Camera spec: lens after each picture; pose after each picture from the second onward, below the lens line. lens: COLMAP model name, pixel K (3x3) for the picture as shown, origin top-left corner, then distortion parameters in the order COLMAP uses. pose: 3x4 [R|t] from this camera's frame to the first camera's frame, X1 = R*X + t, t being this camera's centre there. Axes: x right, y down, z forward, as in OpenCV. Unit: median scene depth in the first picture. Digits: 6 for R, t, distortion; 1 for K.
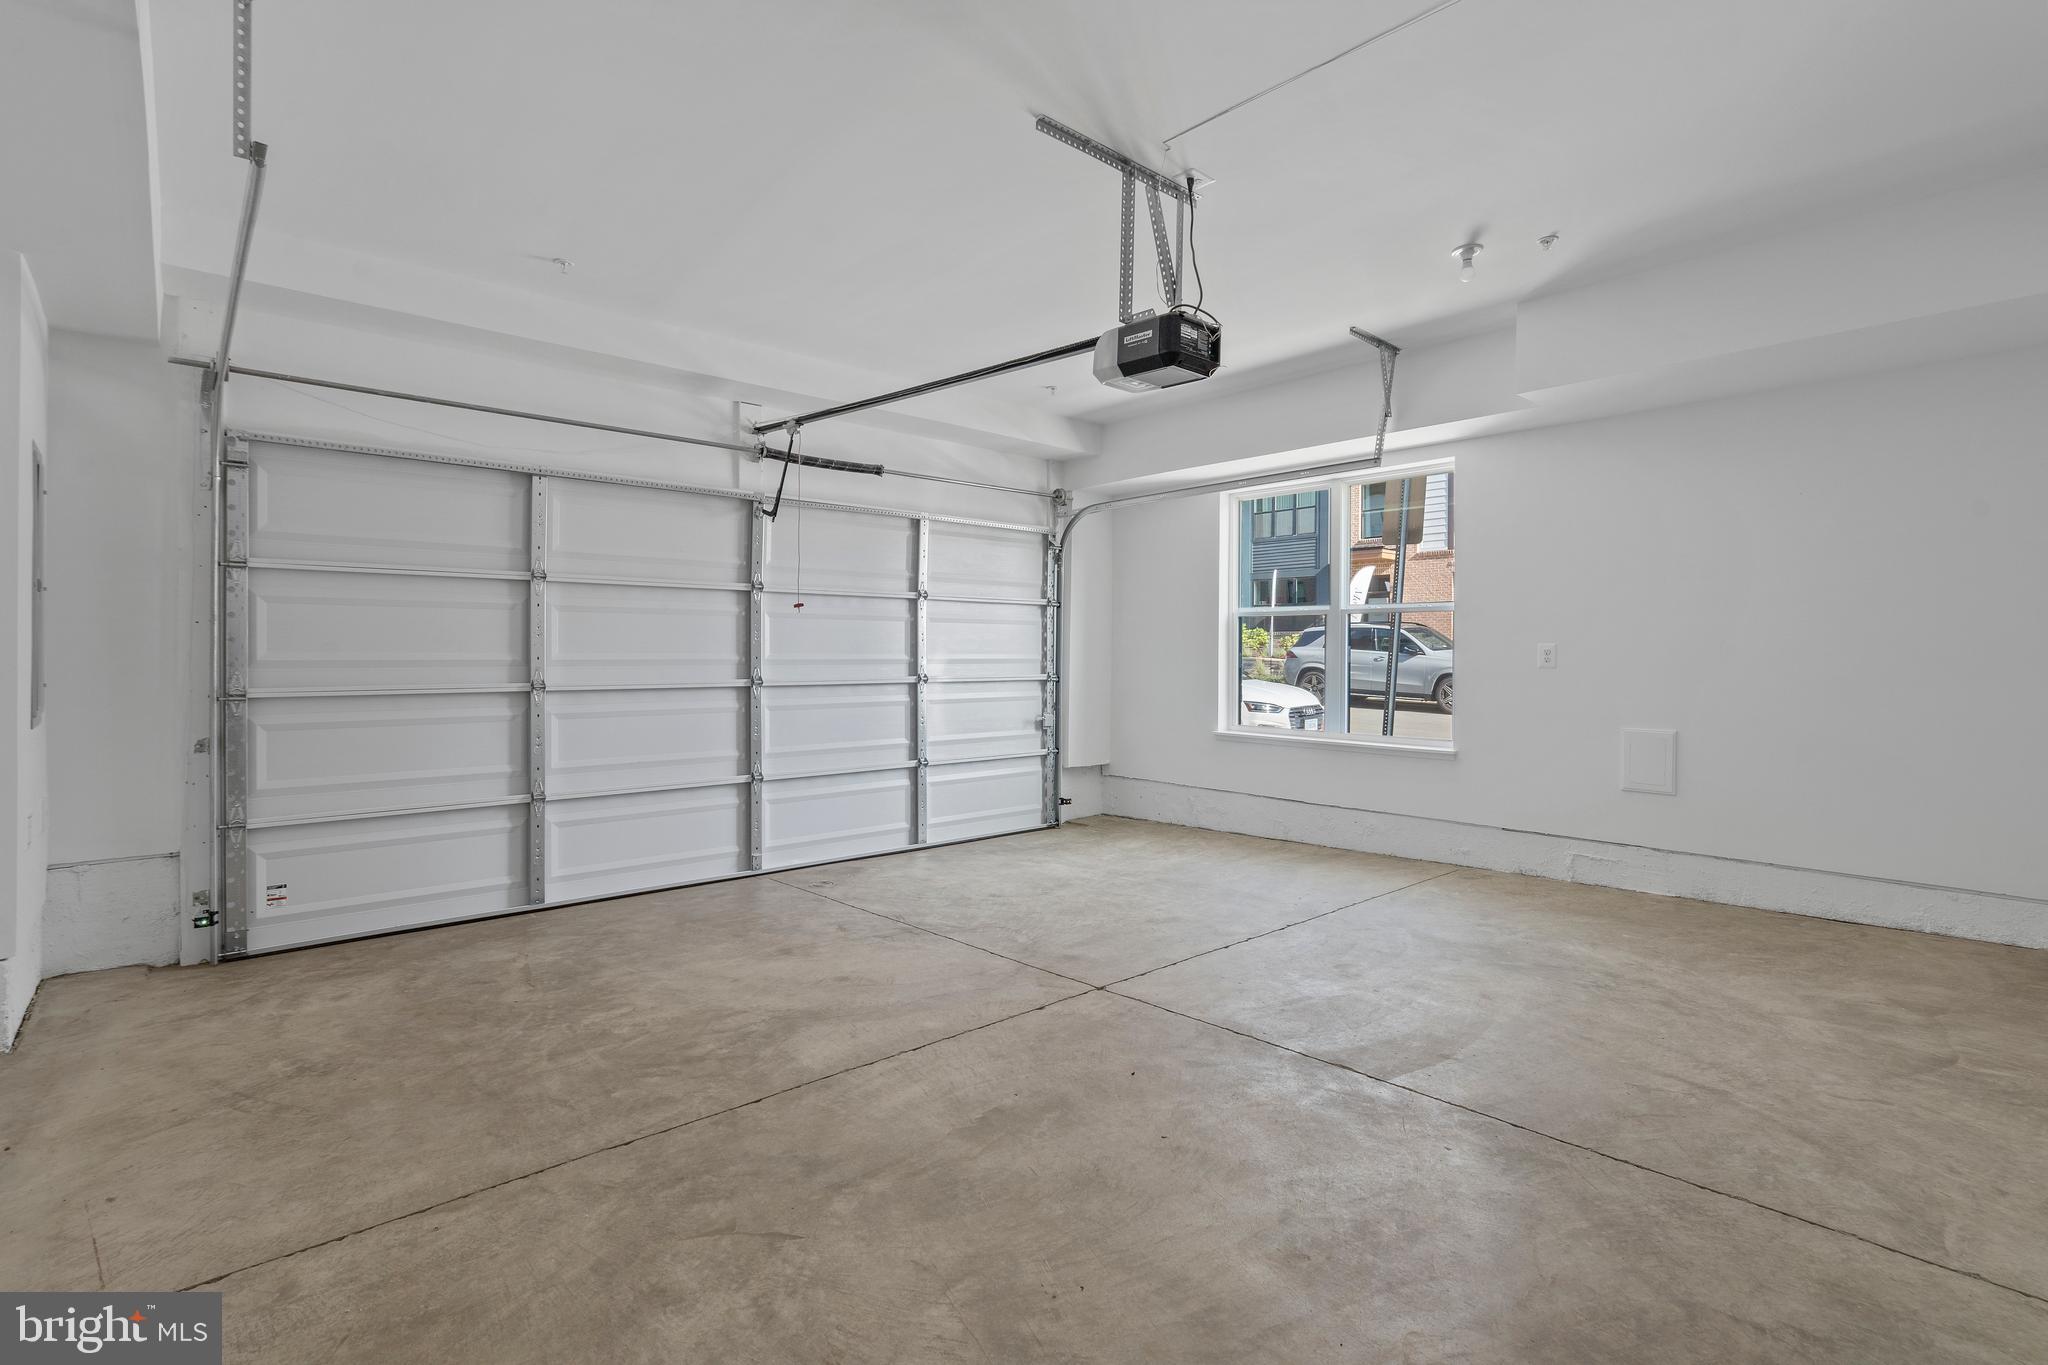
lens RADIAL K [[946.8, 0, 1026.6], [0, 946.8, 670.3], [0, 0, 1]] dist [0.000705, 0.002485]
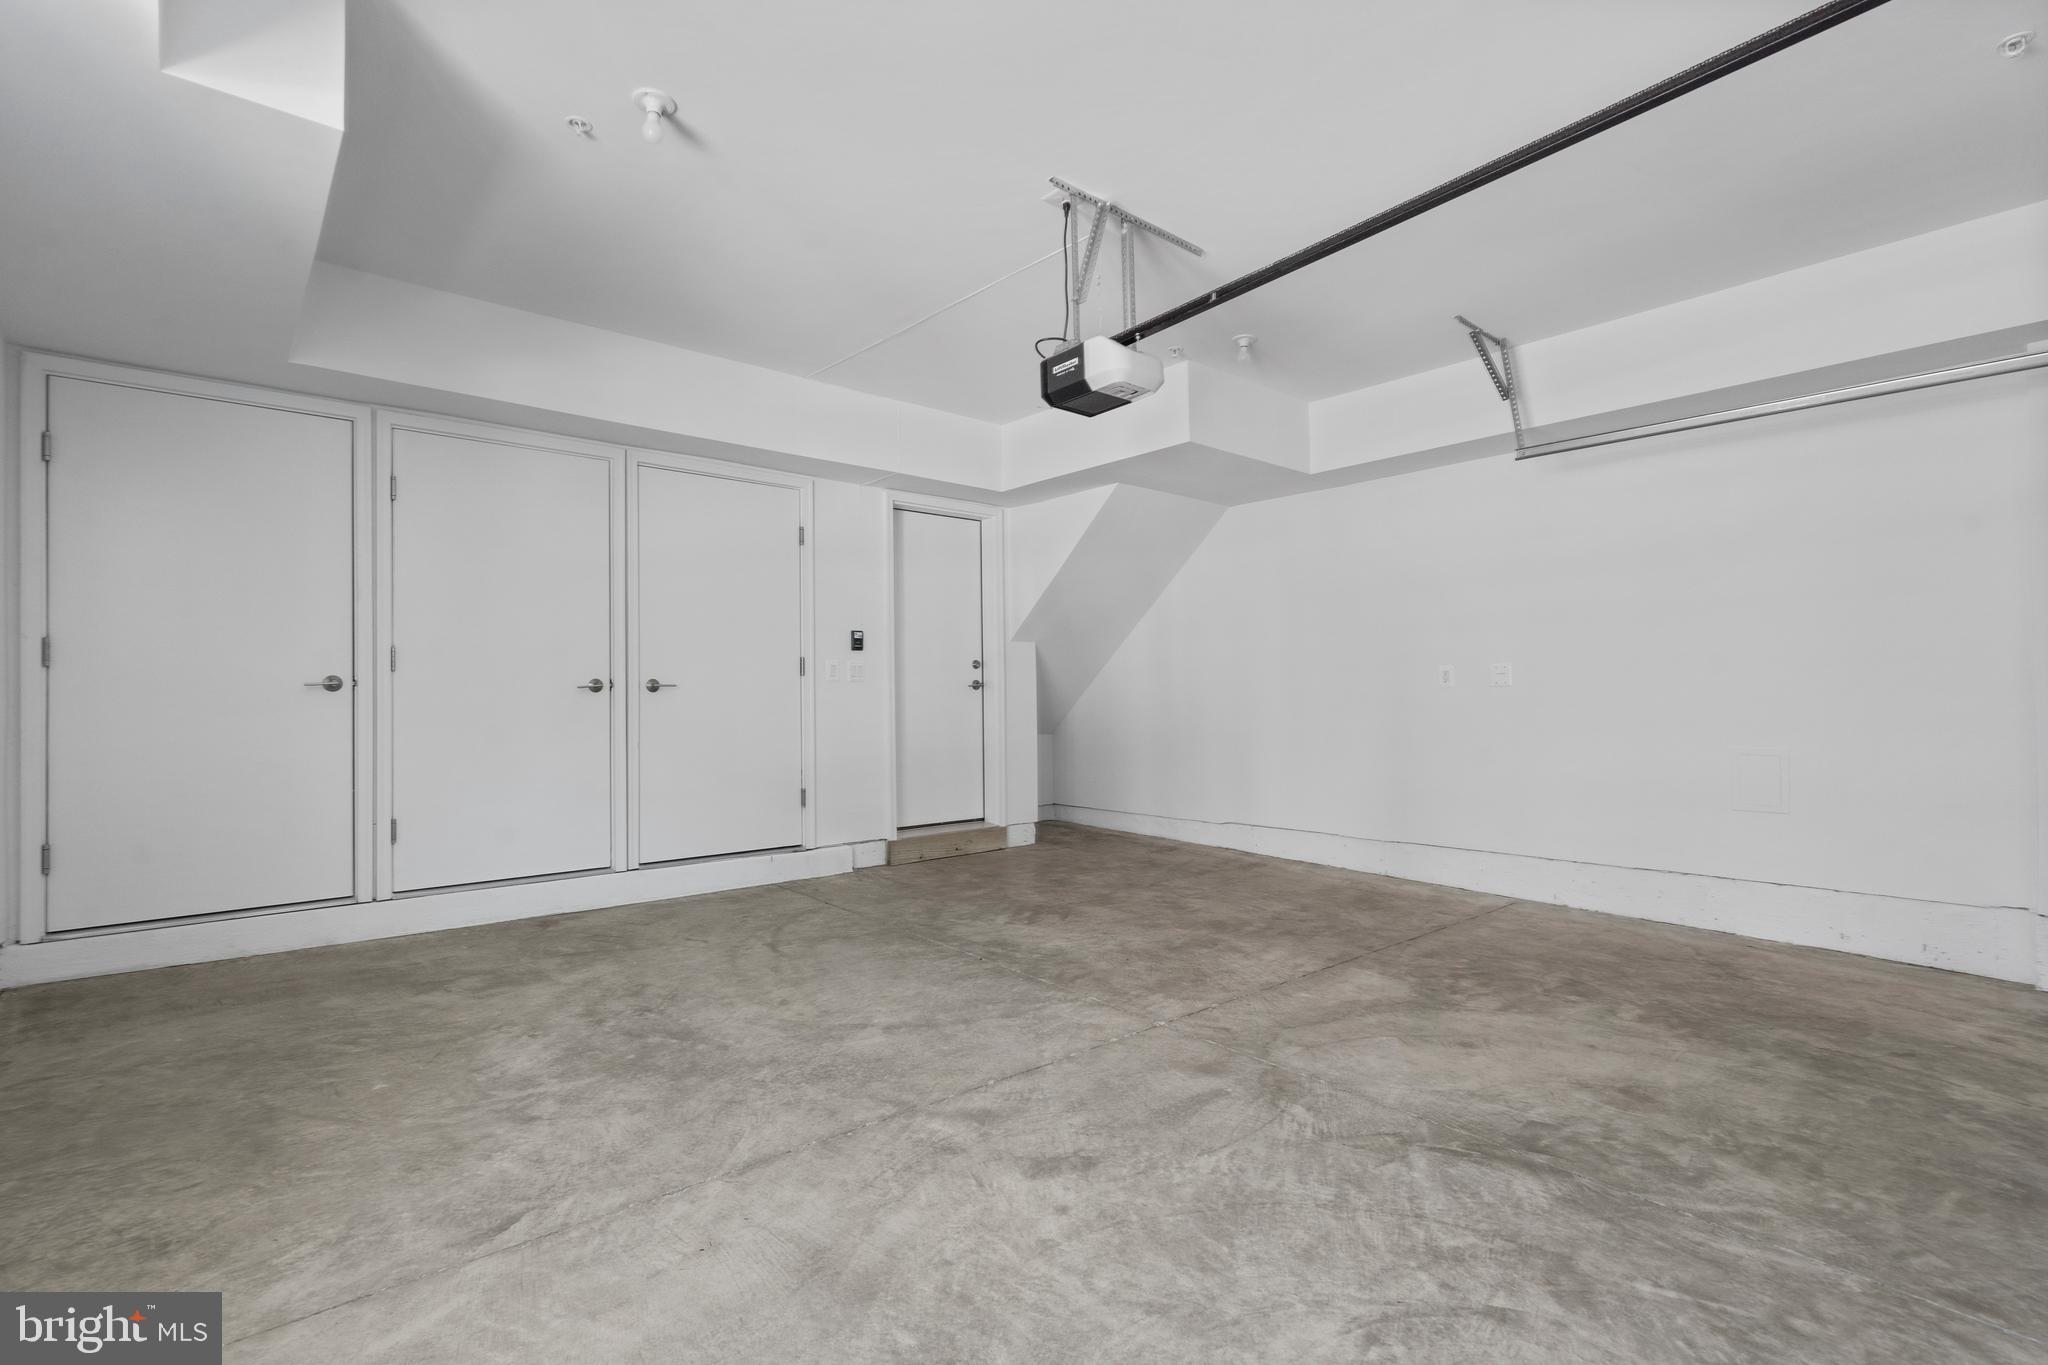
lens RADIAL K [[946.8, 0, 1021.1], [0, 946.8, 681.2], [0, 0, 1]] dist [0.000705, 0.002485]
pose [[-0.999943, 0.003365, 0.010119, 0.221157], [0.003316, 0.999983, -0.004853, 0.001000], [-0.010135, -0.004819, -0.999937, 2.086395]]
